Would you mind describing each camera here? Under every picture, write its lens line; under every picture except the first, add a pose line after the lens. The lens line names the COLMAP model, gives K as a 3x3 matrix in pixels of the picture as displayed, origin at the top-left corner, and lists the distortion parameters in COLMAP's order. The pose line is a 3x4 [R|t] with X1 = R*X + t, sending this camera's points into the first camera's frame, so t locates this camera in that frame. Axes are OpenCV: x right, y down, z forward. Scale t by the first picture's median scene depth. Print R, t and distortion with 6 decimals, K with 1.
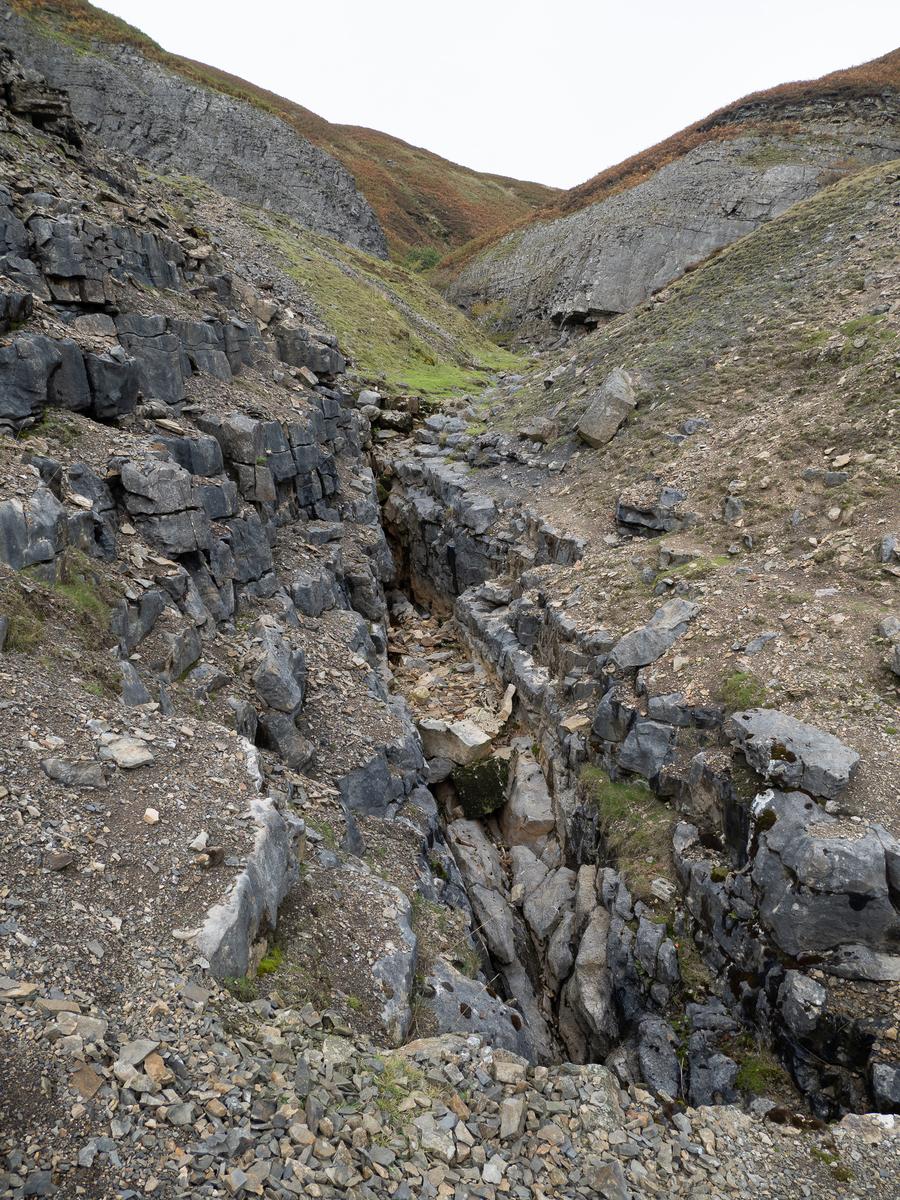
lens RADIAL K [[867.8, 0, 449.0], [0, 867.8, 598.9], [0, 0, 1]] dist [-0.042600, 0.014120]
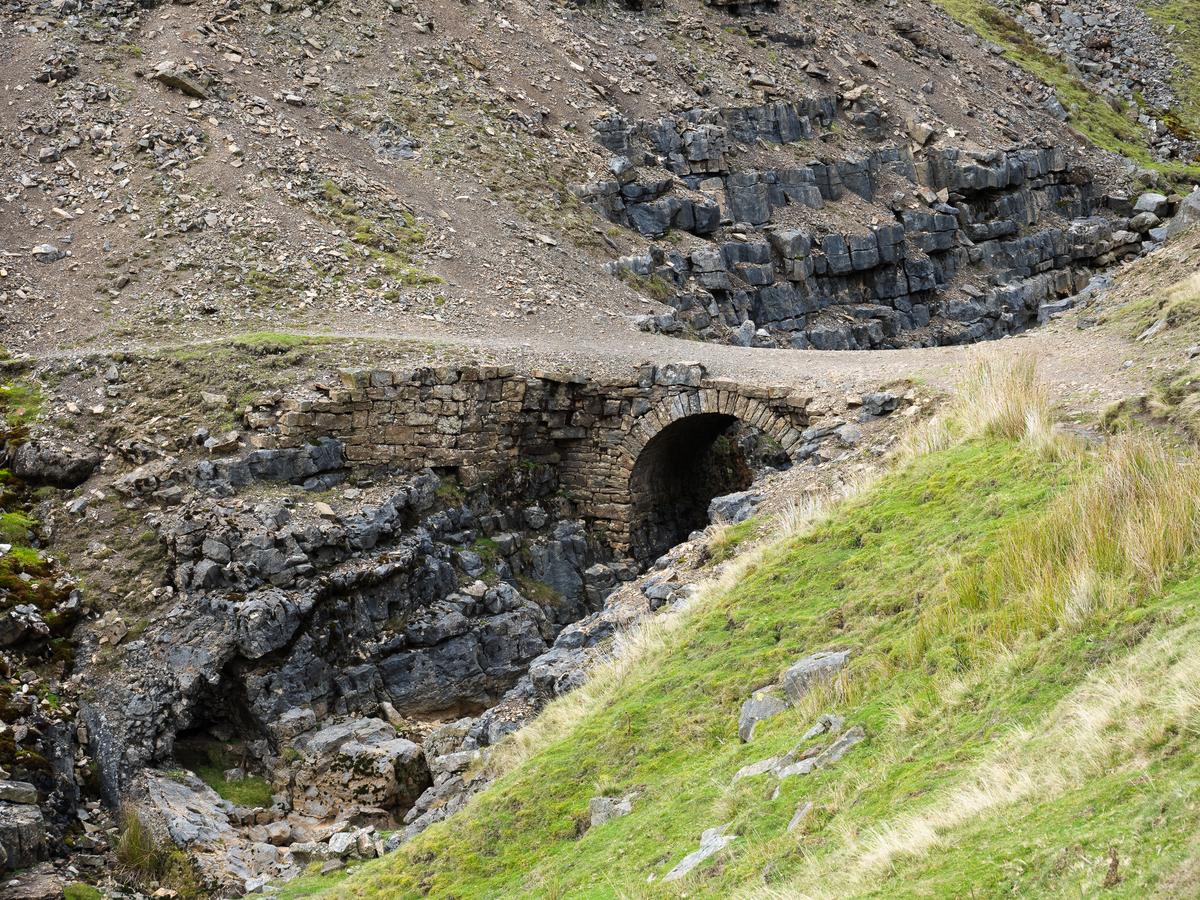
lens RADIAL K [[3010.6, 0, 600.1], [0, 3010.6, 449.6], [0, 0, 1]] dist [0.091293, 0.000000]
pose [[0.833863, 0.022413, -0.551516, 2.987414], [-0.096212, 0.989781, -0.105244, 0.957055], [0.543521, 0.140822, 0.827499, -4.435593]]
